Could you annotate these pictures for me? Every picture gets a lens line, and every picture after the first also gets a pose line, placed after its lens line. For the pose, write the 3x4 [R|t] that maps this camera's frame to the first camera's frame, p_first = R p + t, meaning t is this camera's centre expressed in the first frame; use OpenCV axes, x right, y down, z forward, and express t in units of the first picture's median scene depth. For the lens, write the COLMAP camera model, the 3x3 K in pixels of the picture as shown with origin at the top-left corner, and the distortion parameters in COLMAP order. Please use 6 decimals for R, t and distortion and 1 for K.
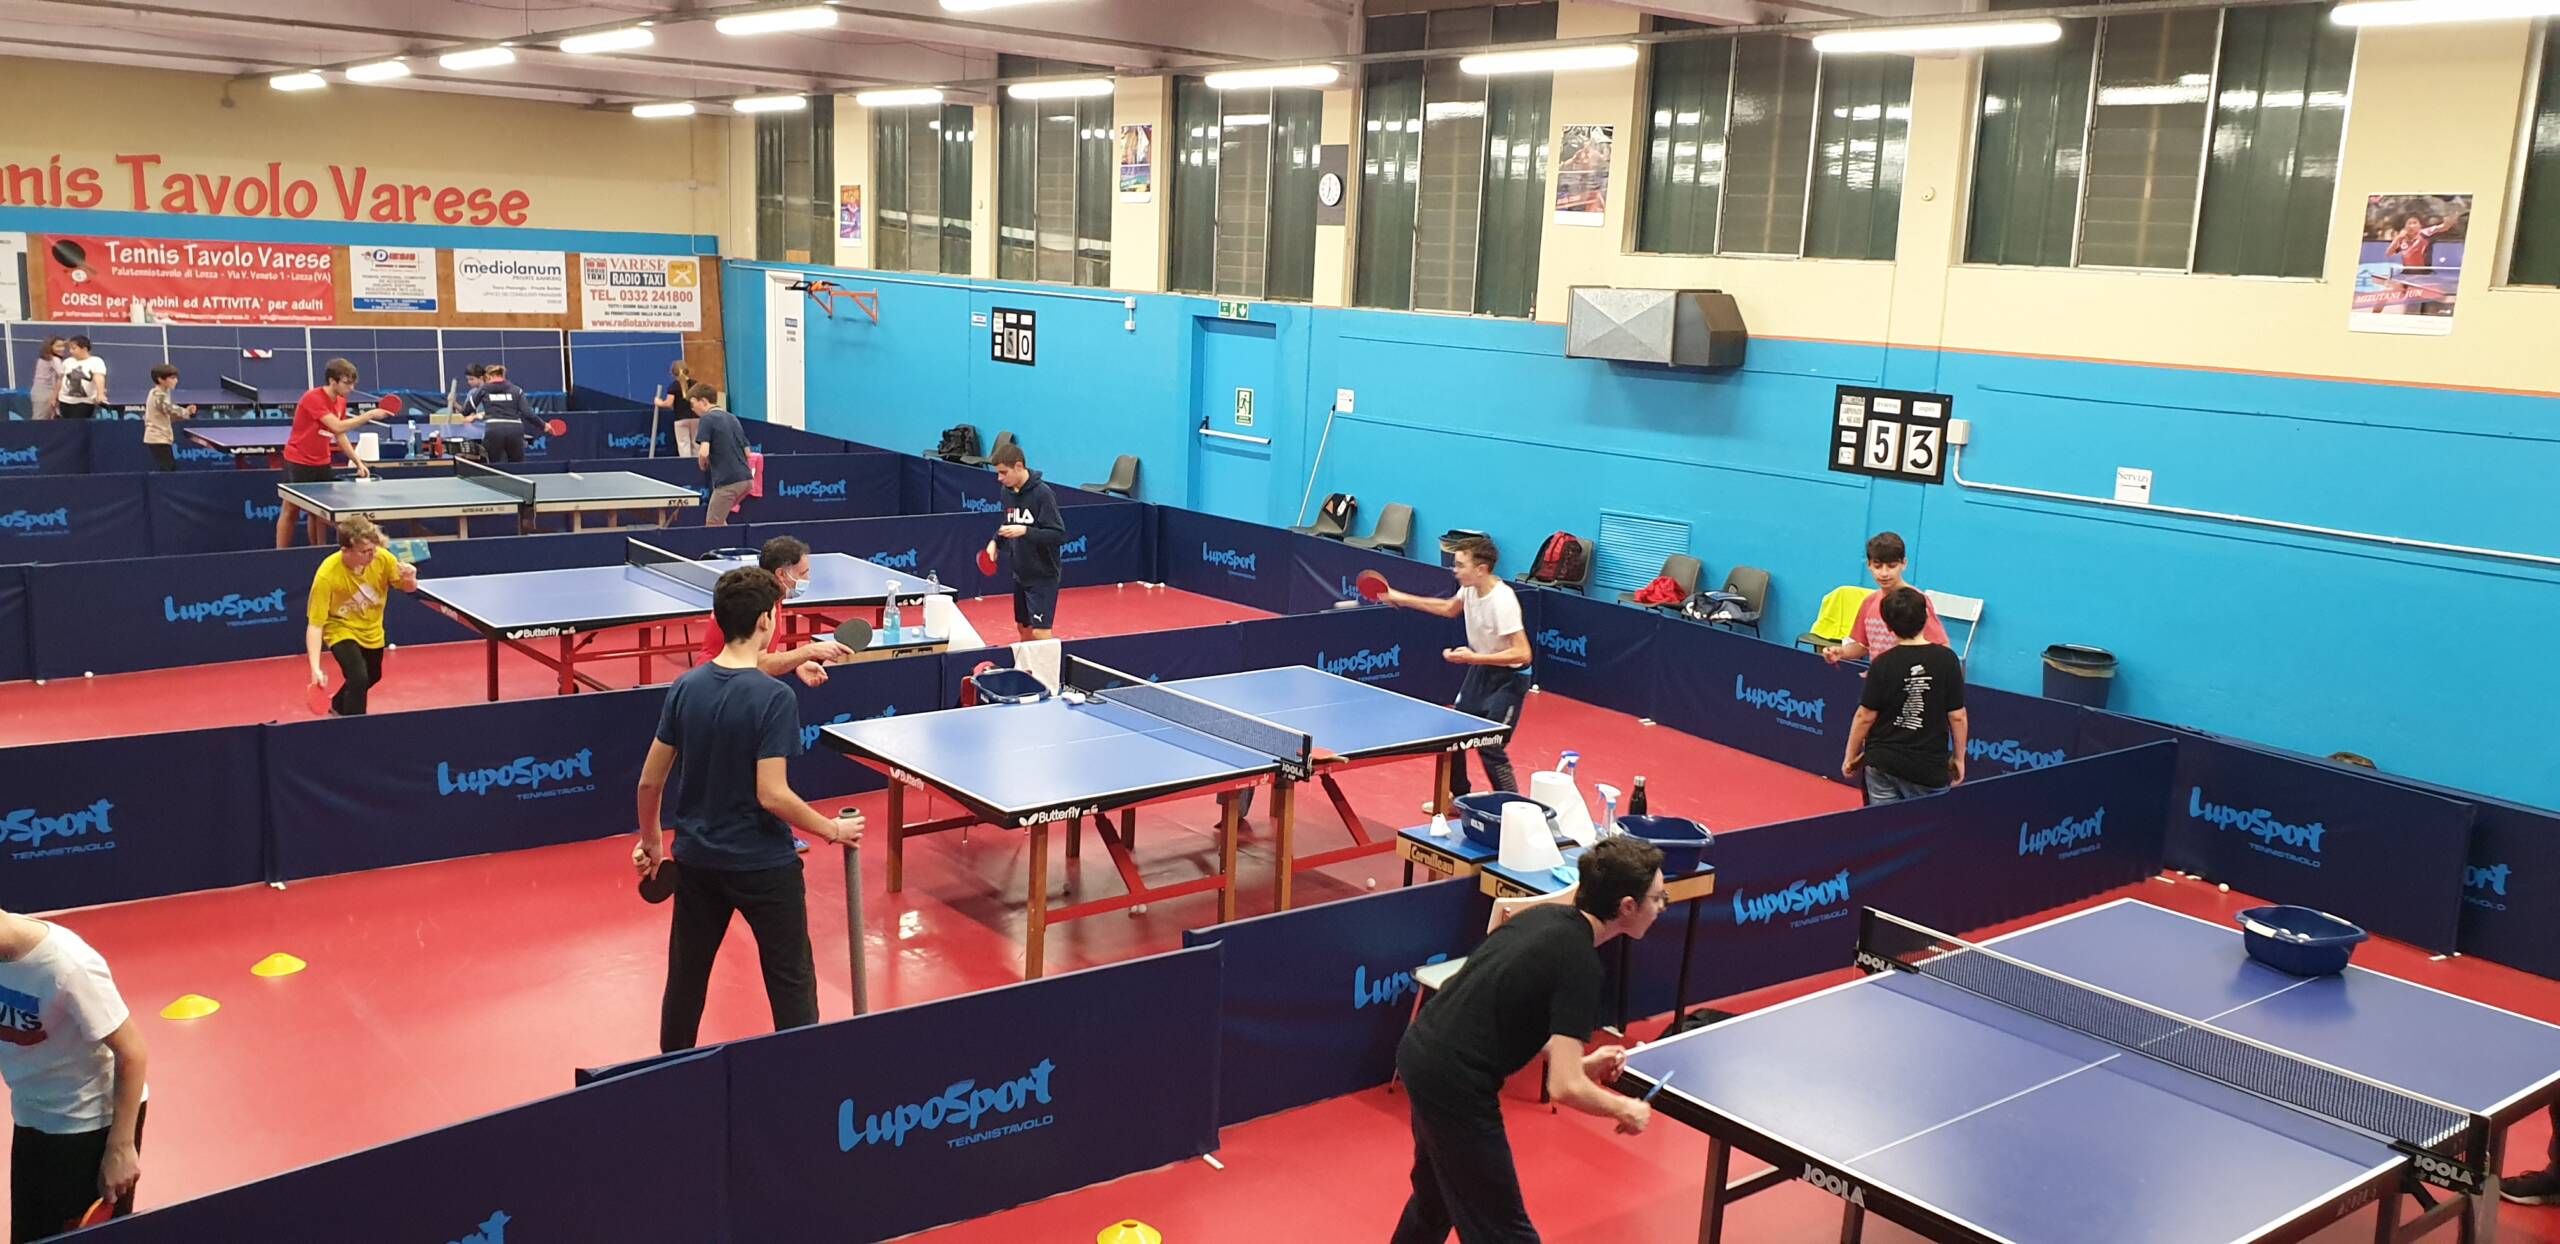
lens RADIAL K [[2020.2, 0, 1248.6], [0, 2020.2, 616.6], [0, 0, 1]] dist [0.049123, -0.038831]
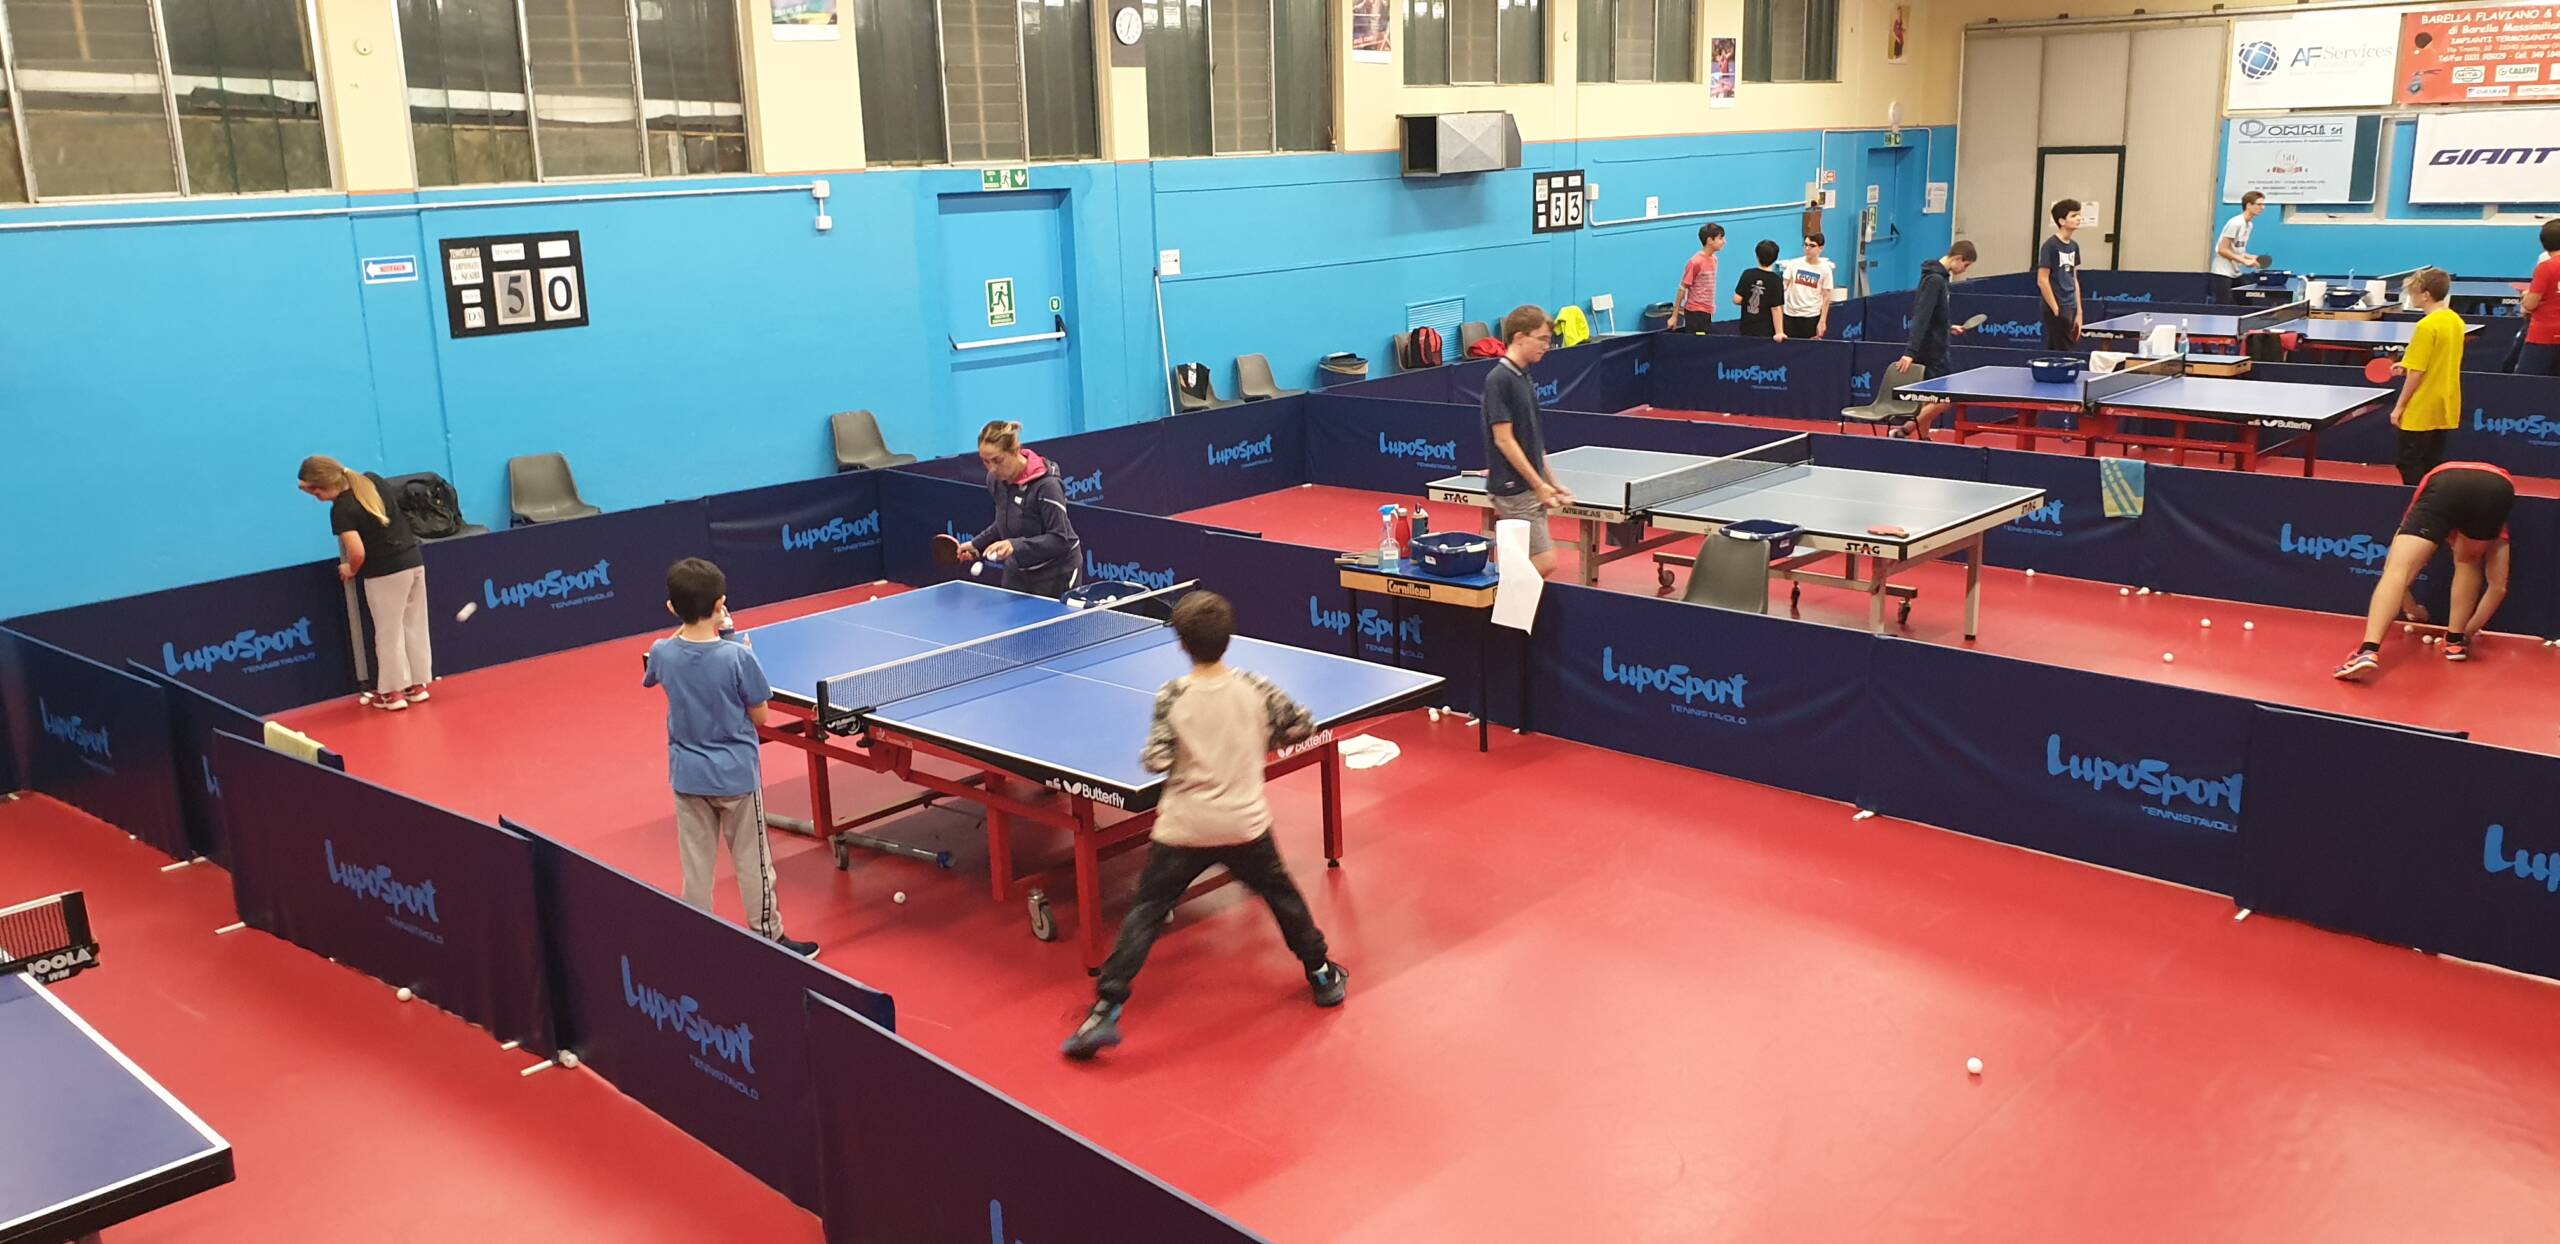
lens RADIAL K [[2020.2, 0, 1301.3], [0, 2020.2, 591.7], [0, 0, 1]] dist [0.049123, -0.038831]
pose [[-0.155129, -0.274836, 0.948894, -1.023704], [0.185294, 0.935380, 0.301214, -0.272492], [-0.970361, 0.222552, -0.094179, 1.244155]]
